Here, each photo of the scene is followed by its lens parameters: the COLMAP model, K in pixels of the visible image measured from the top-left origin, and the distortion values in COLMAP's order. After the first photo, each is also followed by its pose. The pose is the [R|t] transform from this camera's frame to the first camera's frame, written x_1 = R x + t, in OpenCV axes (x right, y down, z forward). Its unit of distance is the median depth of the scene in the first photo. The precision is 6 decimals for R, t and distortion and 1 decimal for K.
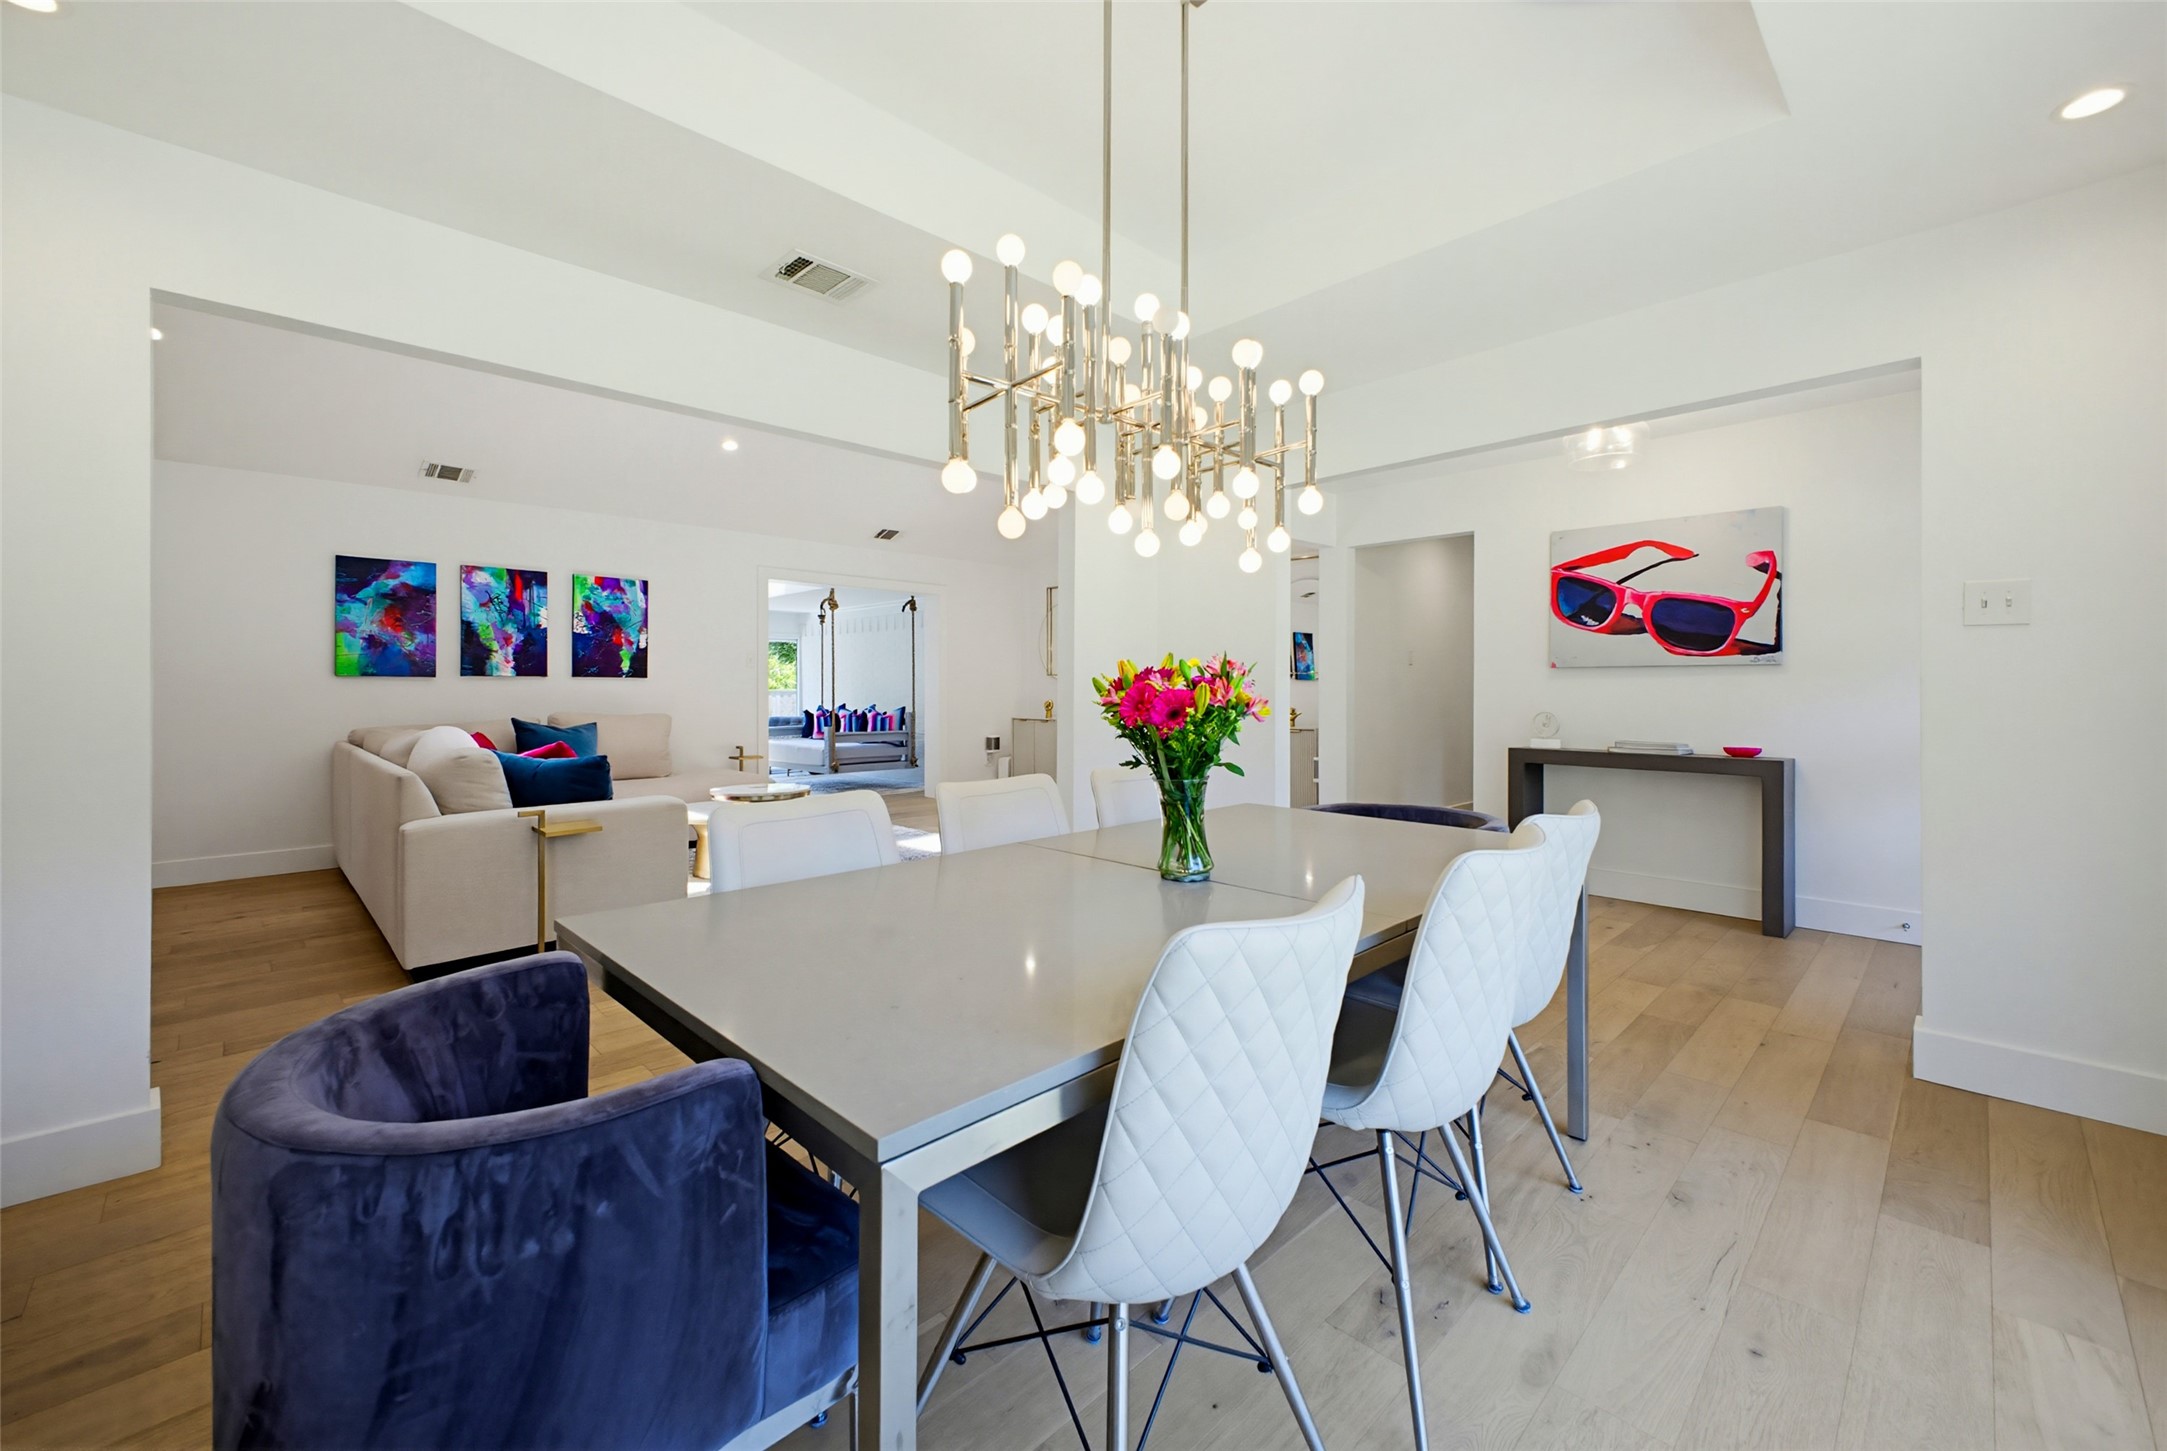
lens RADIAL K [[863.9, 0, 1091.0], [0, 863.9, 695.9], [0, 0, 1]] dist [0.013437, -0.000969]
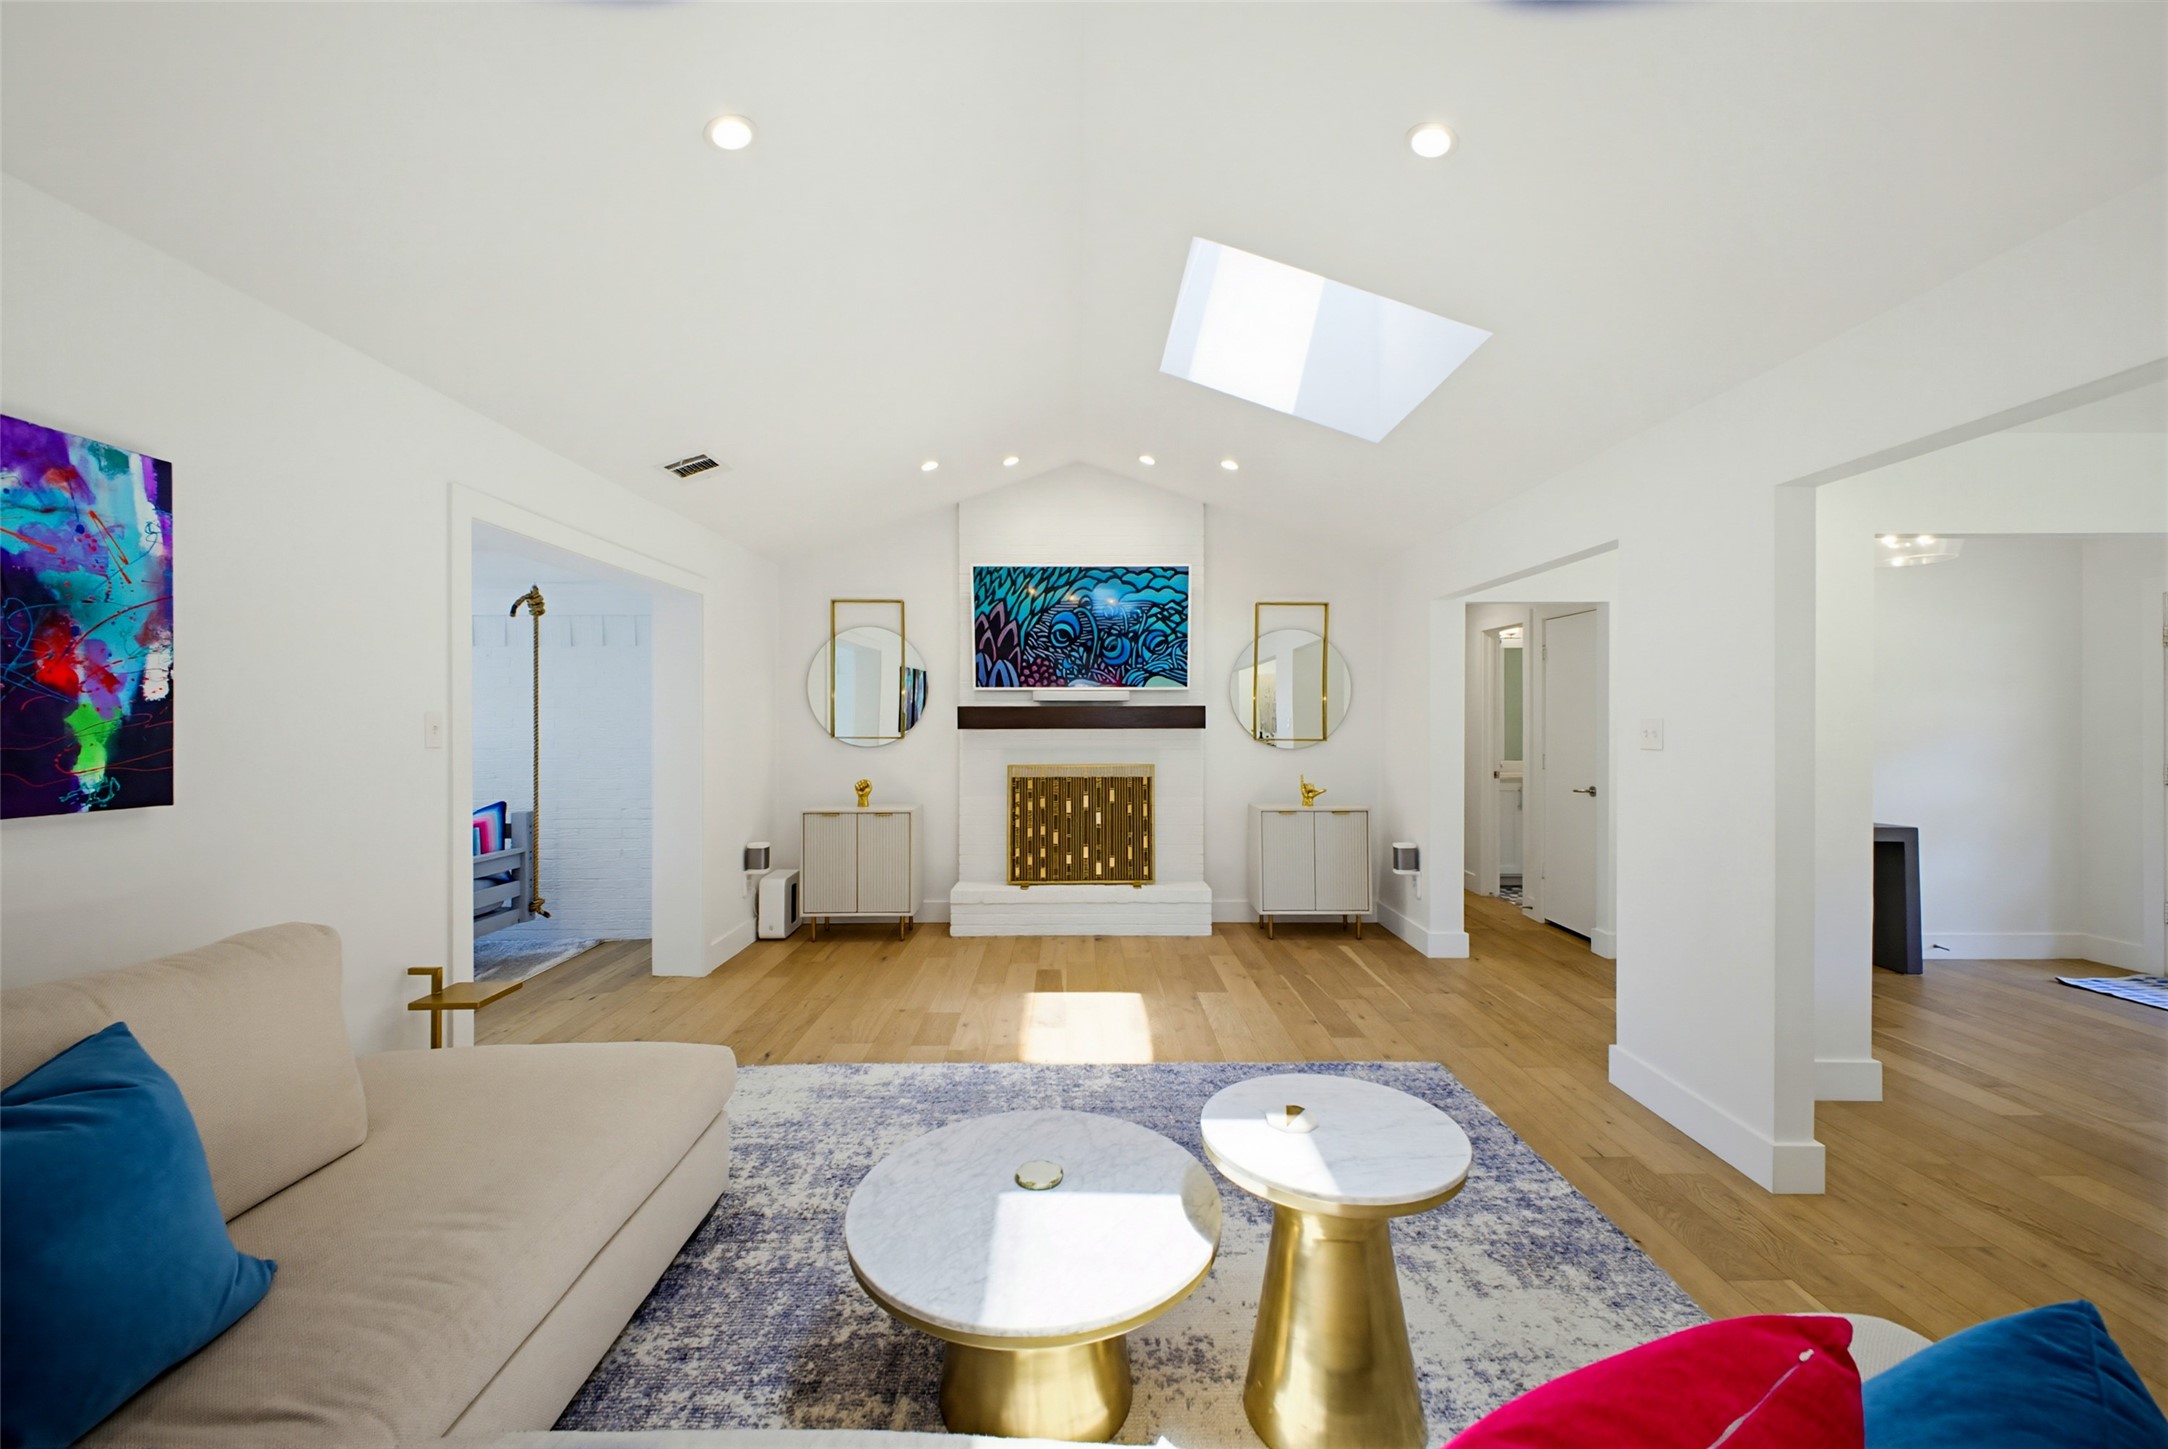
lens RADIAL K [[864.3, 0, 1095.4], [0, 864.3, 729.5], [0, 0, 1]] dist [0.013437, -0.000969]
pose [[0.689257, 0.002188, 0.724513, -0.534964], [-0.005006, 0.999986, 0.001743, -0.049787], [-0.724499, -0.004828, 0.689258, 0.609269]]
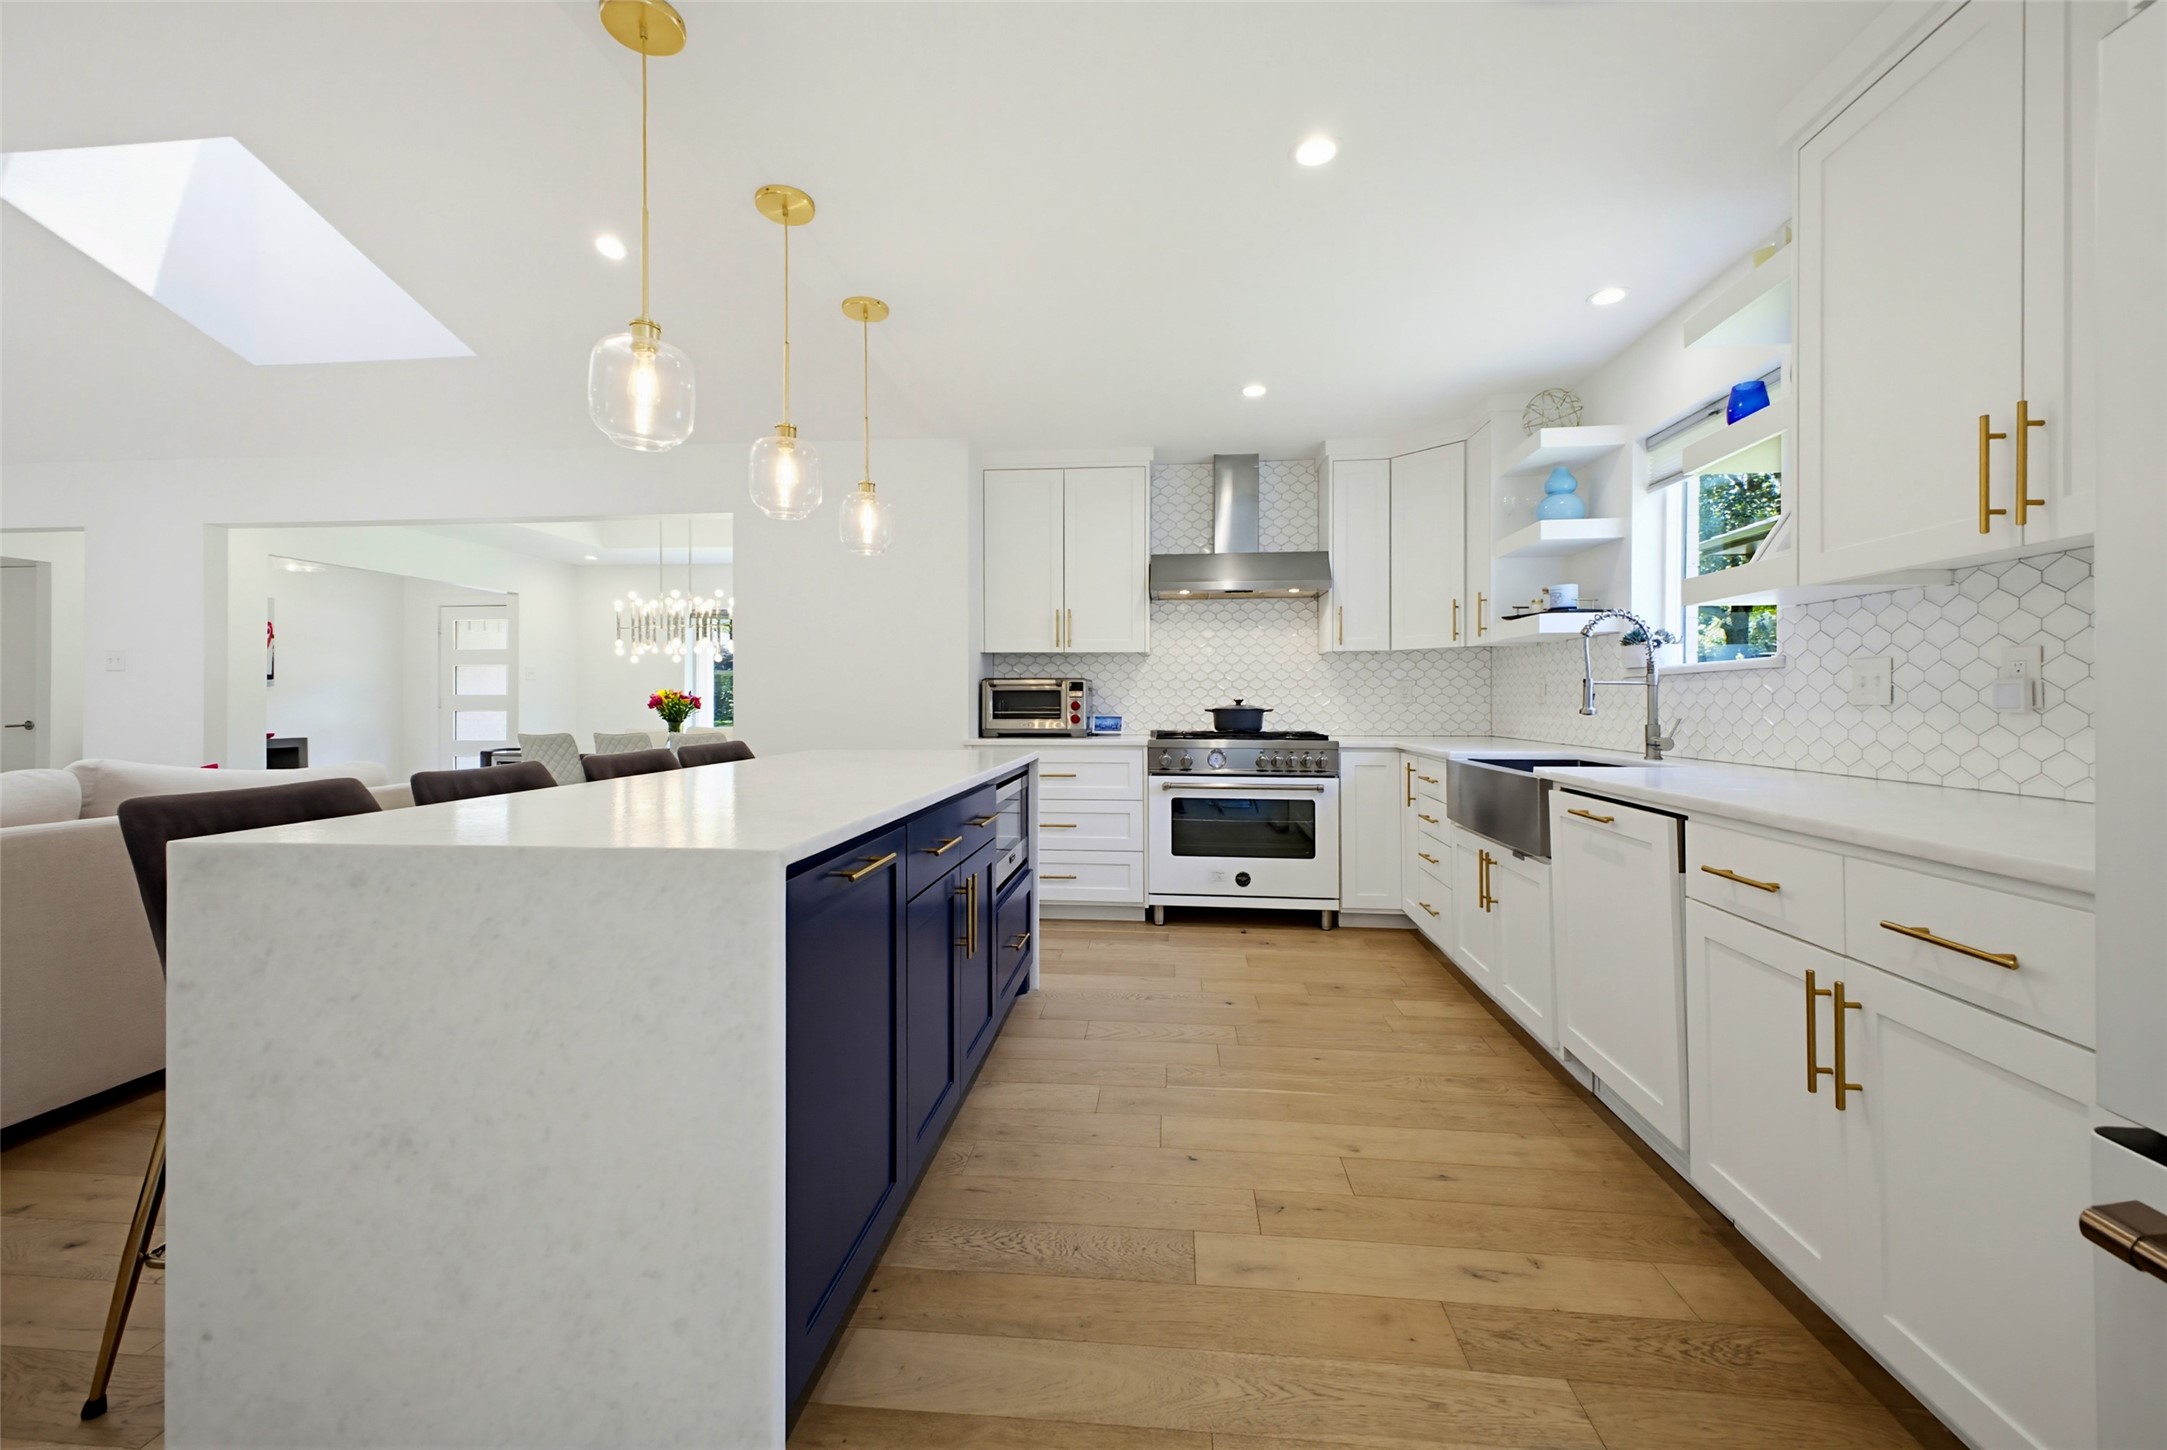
lens RADIAL K [[863.9, 0, 1076.9], [0, 863.9, 710.0], [0, 0, 1]] dist [0.013437, -0.000969]
pose [[-0.633920, 0.003832, 0.773389, -1.068342], [0.009934, 0.999946, 0.003188, -0.001932], [-0.773335, 0.009703, -0.633924, 0.558850]]
